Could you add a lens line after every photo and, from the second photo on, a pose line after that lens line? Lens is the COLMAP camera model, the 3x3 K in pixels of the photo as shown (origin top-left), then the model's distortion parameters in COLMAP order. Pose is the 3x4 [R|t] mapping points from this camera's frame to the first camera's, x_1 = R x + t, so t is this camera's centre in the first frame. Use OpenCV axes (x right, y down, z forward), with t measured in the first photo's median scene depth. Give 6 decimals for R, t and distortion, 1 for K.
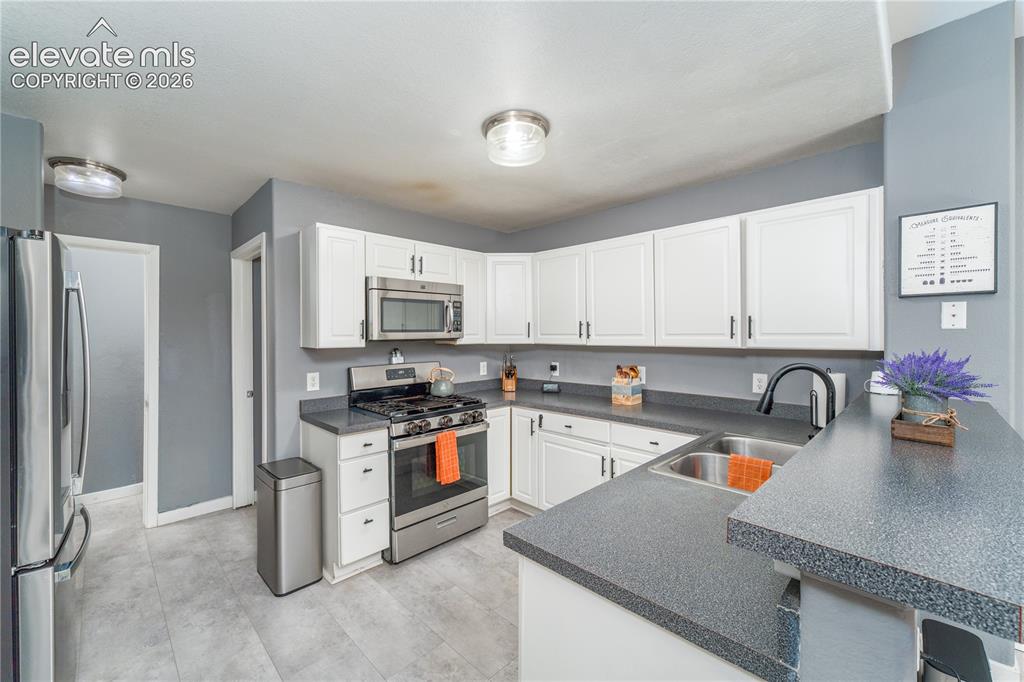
lens RADIAL K [[411.2, 0, 505.4], [0, 411.2, 337.6], [0, 0, 1]] dist [0.005214, 0.000550]
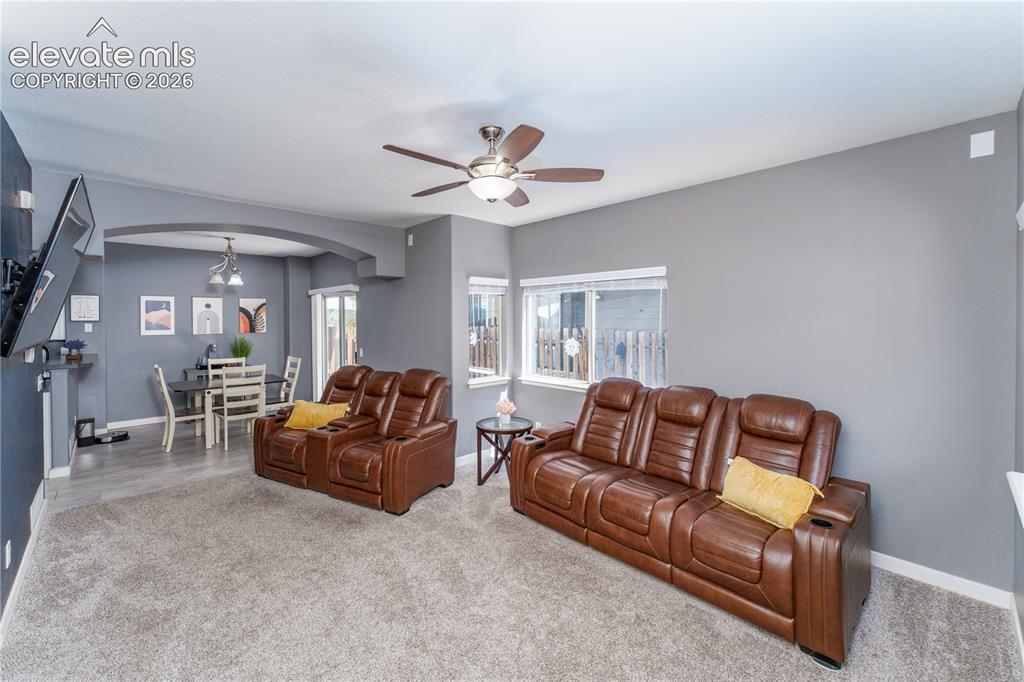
lens RADIAL K [[411.2, 0, 505.8], [0, 411.2, 318.6], [0, 0, 1]] dist [0.005214, 0.000550]
pose [[0.015329, 0.001847, 0.999881, -1.336404], [0.012240, 0.999923, -0.002035, -0.049951], [-0.999808, 0.012269, 0.015306, -1.472701]]
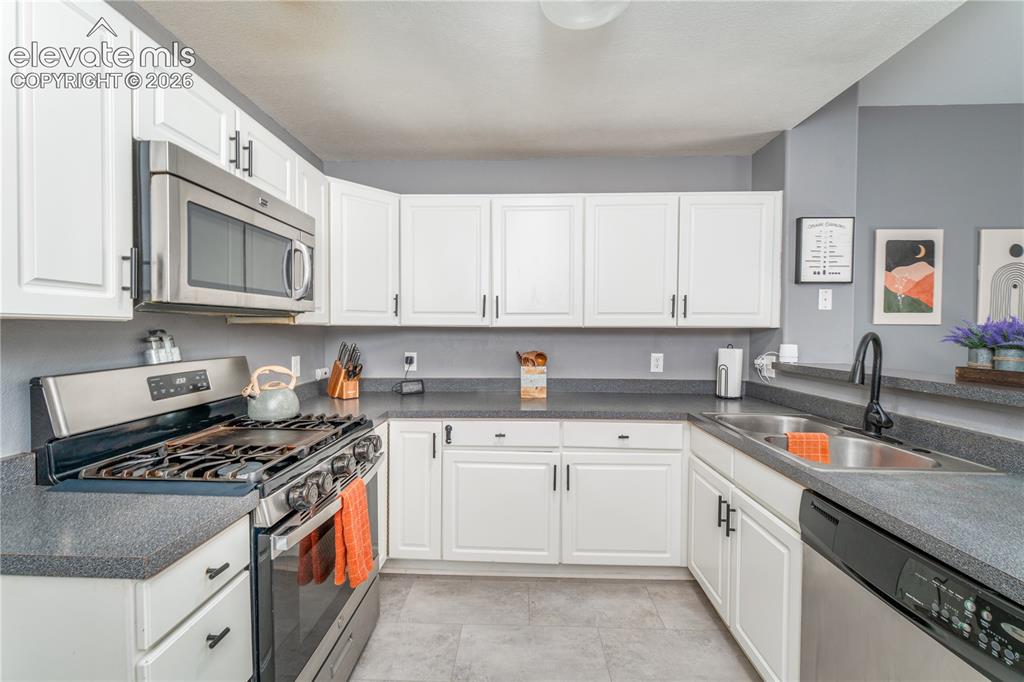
lens RADIAL K [[411.2, 0, 511.9], [0, 411.2, 338.0], [0, 0, 1]] dist [0.005214, 0.000550]
pose [[0.726539, -0.007501, 0.687084, -0.345726], [-0.000912, 0.999929, 0.011881, 0.034307], [-0.687125, -0.009259, 0.726481, 0.467219]]
